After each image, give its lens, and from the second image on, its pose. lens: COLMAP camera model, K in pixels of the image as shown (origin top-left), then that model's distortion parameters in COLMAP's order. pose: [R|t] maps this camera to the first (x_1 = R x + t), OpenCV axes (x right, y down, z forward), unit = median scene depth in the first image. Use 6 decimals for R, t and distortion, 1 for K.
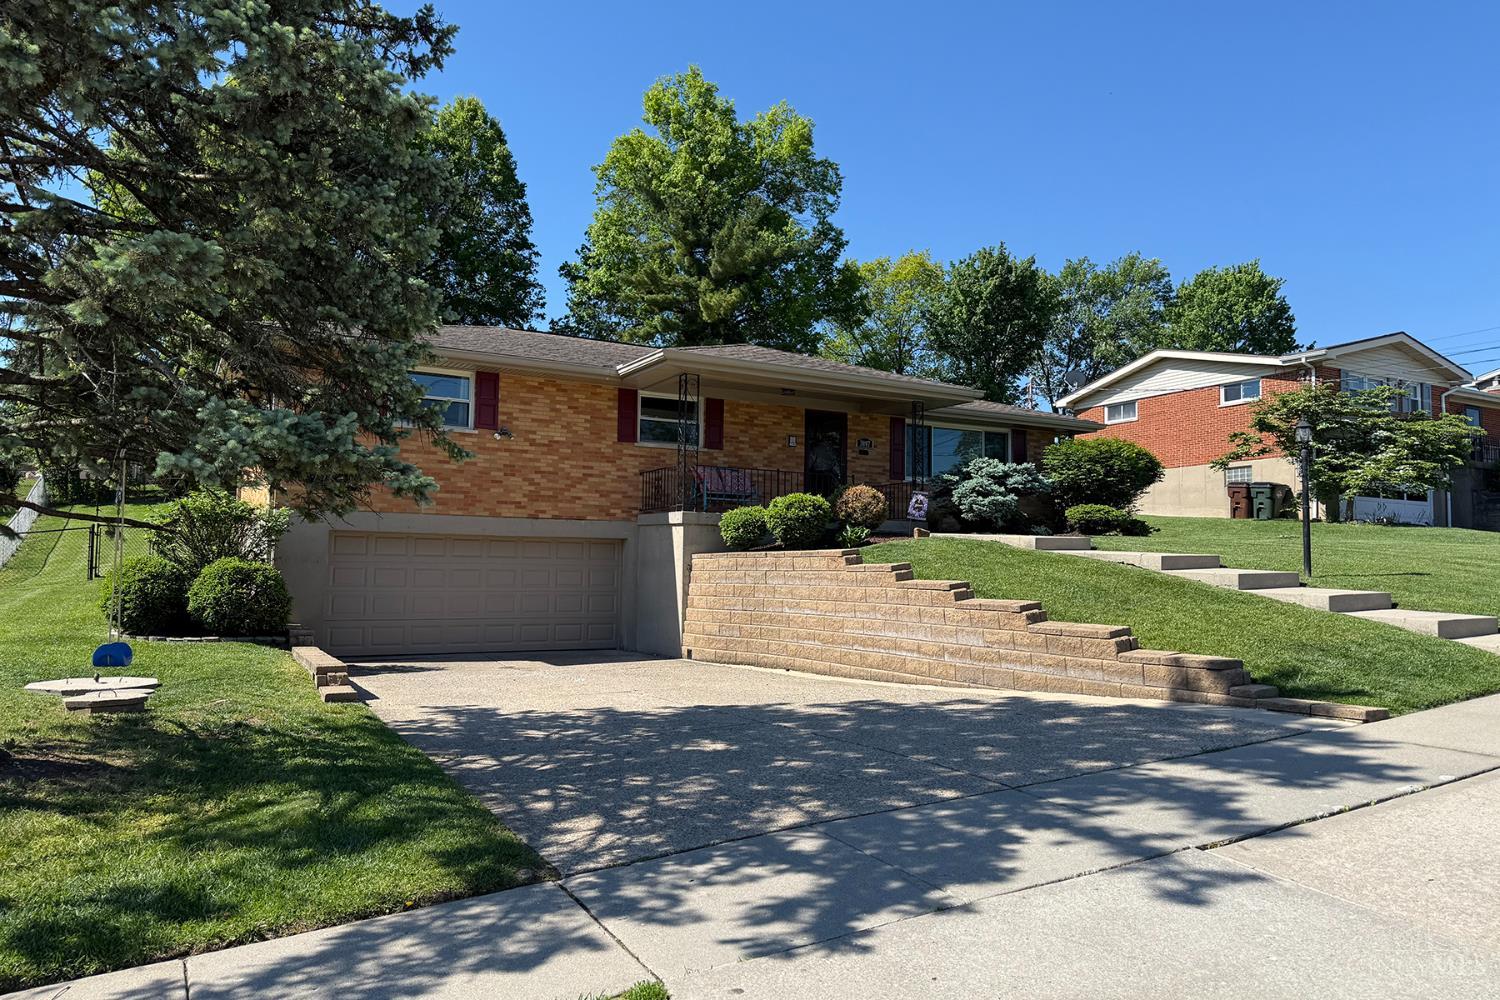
lens RADIAL K [[1063.0, 0, 764.3], [0, 1063.0, 533.0], [0, 0, 1]] dist [0.059433, -0.063536]
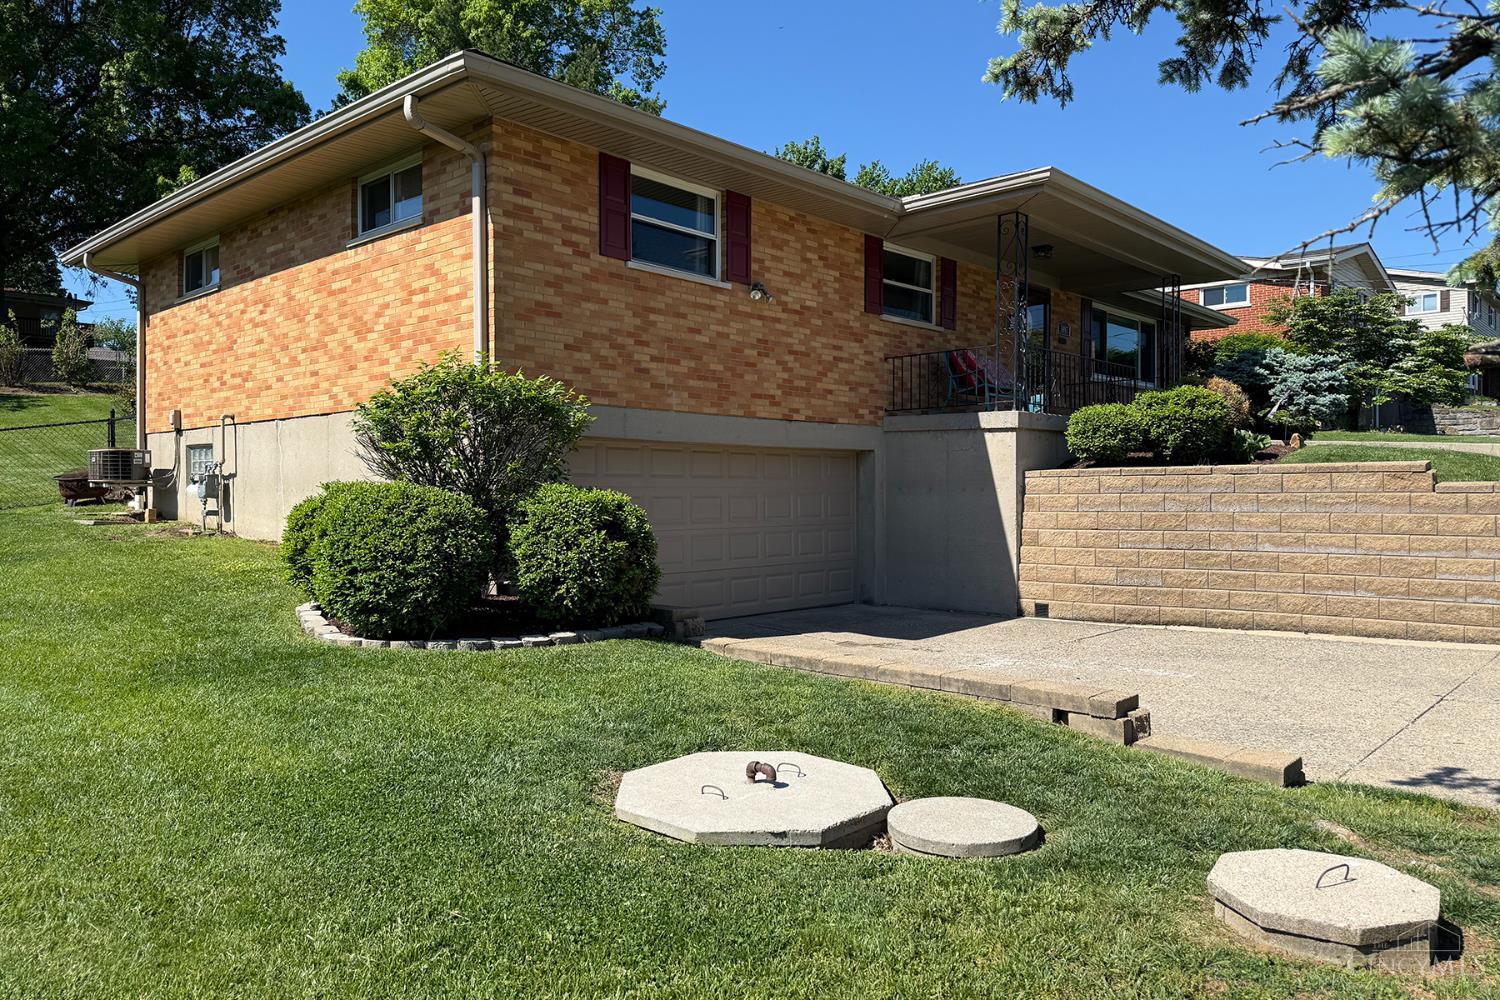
lens RADIAL K [[1063.0, 0, 745.4], [0, 1063.0, 539.3], [0, 0, 1]] dist [0.059433, -0.063536]
pose [[0.950886, -0.029050, 0.308176, -0.440065], [0.003108, 0.996433, 0.084336, 0.004157], [-0.309527, -0.079236, 0.947584, 0.349861]]
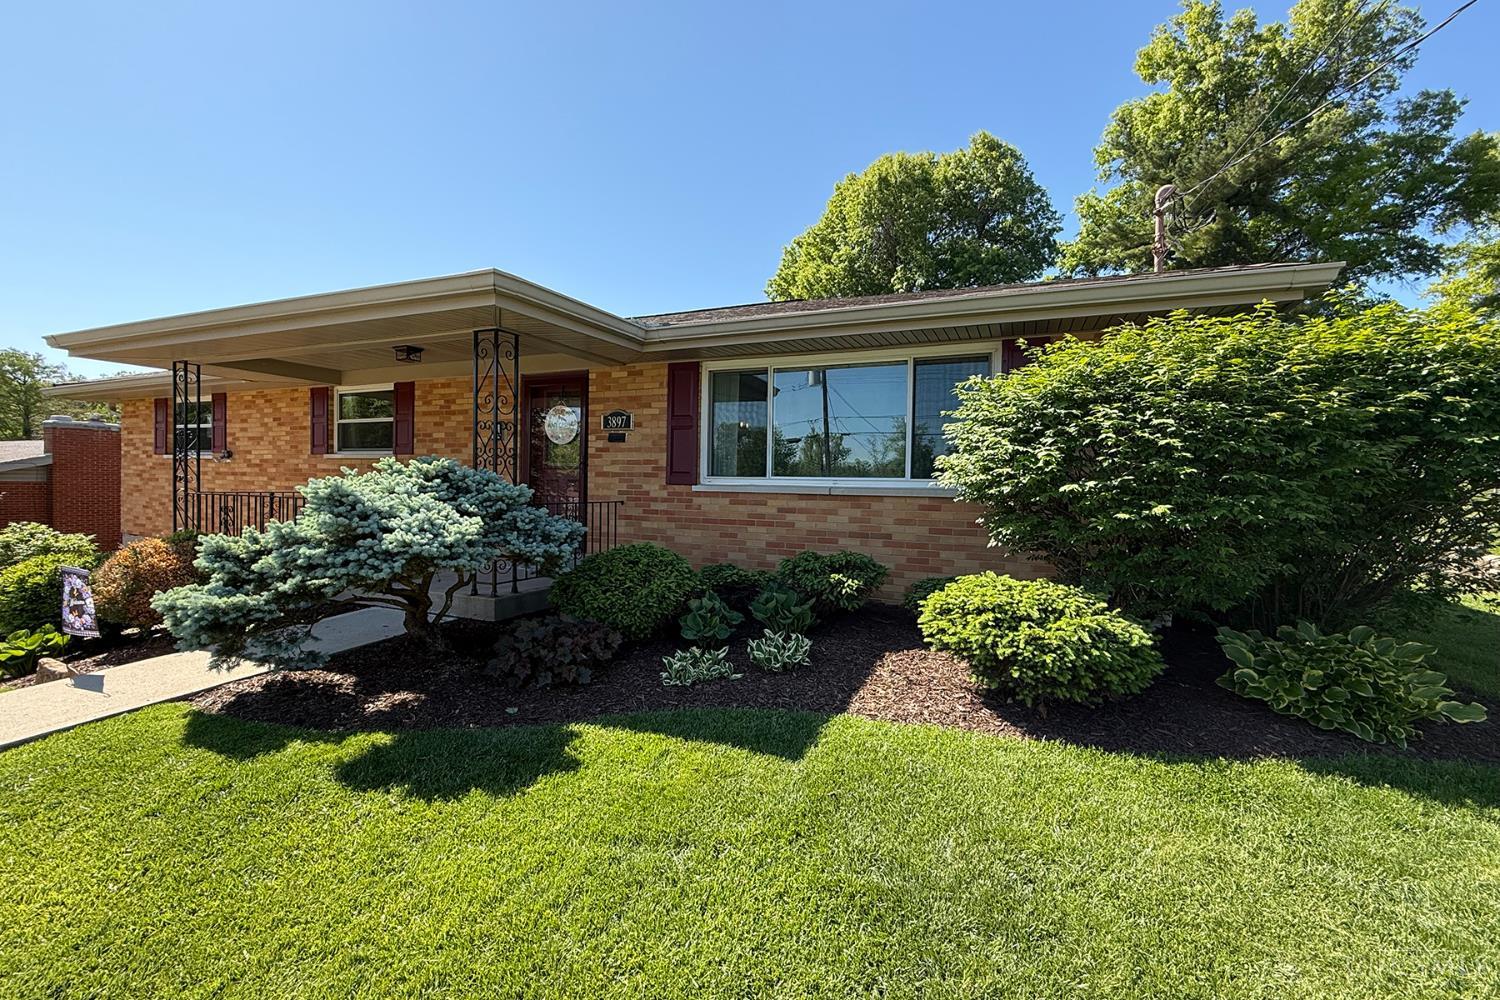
lens RADIAL K [[624.8, 0, 771.5], [0, 624.8, 497.8], [0, 0, 1]] dist [0.008489, -0.002740]
pose [[0.607229, 0.017397, -0.794336, 0.459562], [0.025177, 0.998837, 0.041123, -0.064765], [0.794128, -0.044970, 0.606085, 0.999907]]
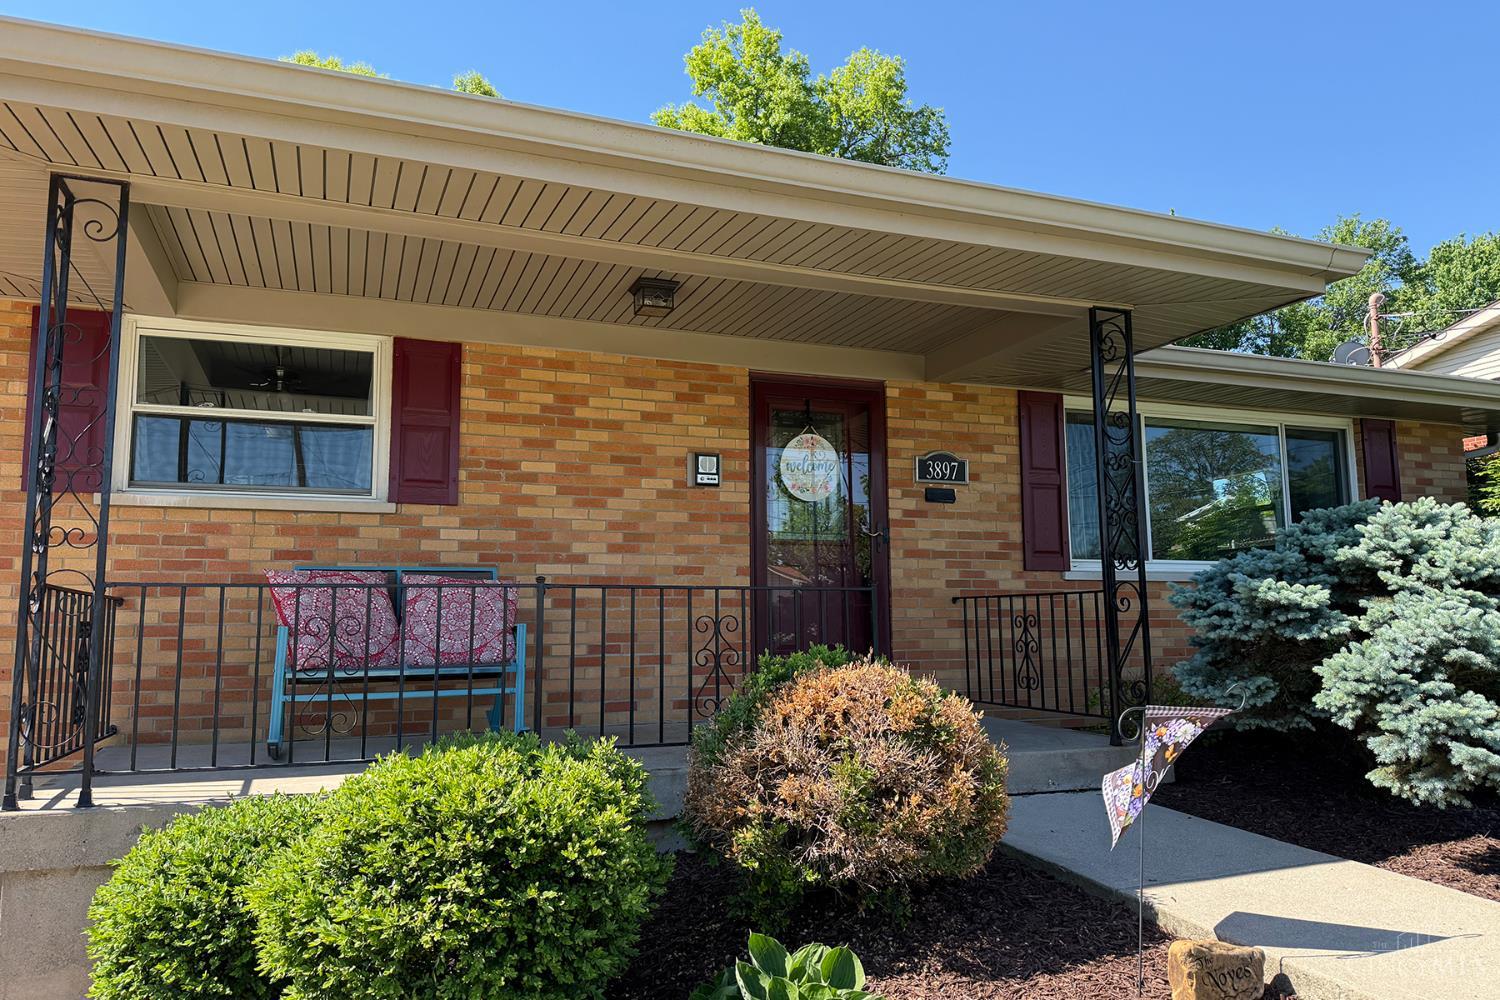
lens RADIAL K [[1063.0, 0, 759.4], [0, 1063.0, 492.9], [0, 0, 1]] dist [0.059433, -0.063536]
pose [[0.990043, -0.039184, -0.135202, 0.094946], [0.027828, 0.996002, -0.084880, -0.056758], [0.137988, 0.080273, 0.987176, 0.756236]]
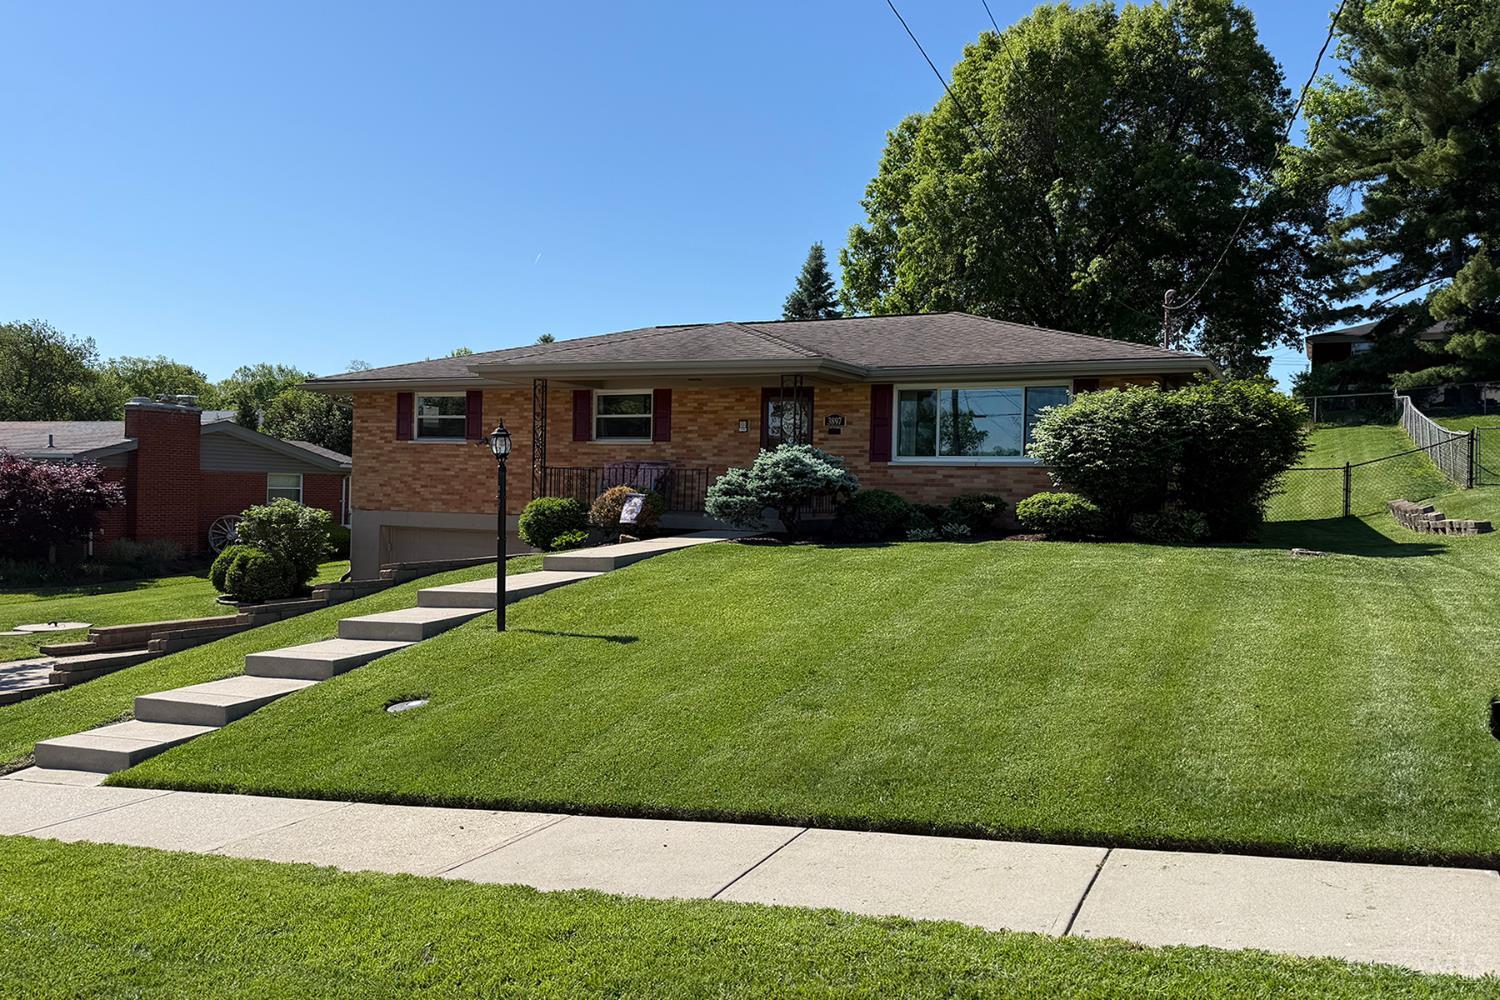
lens RADIAL K [[1191.7, 0, 790.2], [0, 1191.7, 527.7], [0, 0, 1]] dist [0.036000, -0.026715]
pose [[0.590917, 0.022605, -0.806416, 0.963964], [0.020581, 0.998860, 0.043081, -0.047270], [0.806470, -0.042054, 0.589778, 0.475482]]
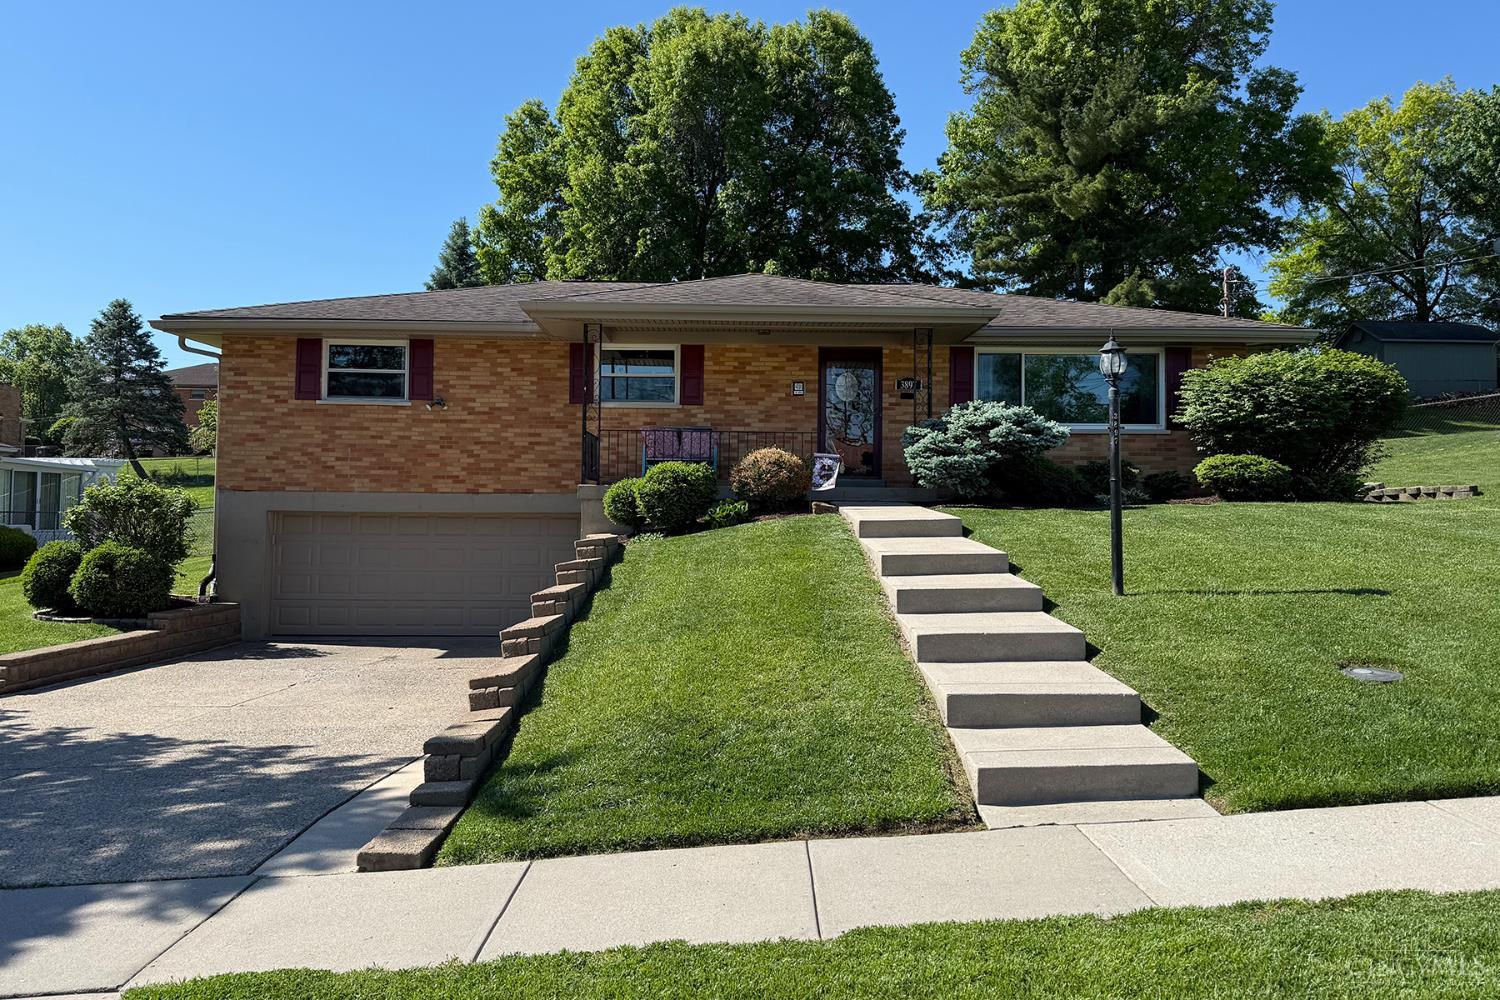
lens RADIAL K [[1191.7, 0, 741.1], [0, 1191.7, 493.8], [0, 0, 1]] dist [0.036000, -0.026715]
pose [[0.872295, -0.011549, -0.488844, 0.475906], [0.021449, 0.999663, 0.014656, -0.022843], [0.488509, -0.023269, 0.872248, 0.206874]]
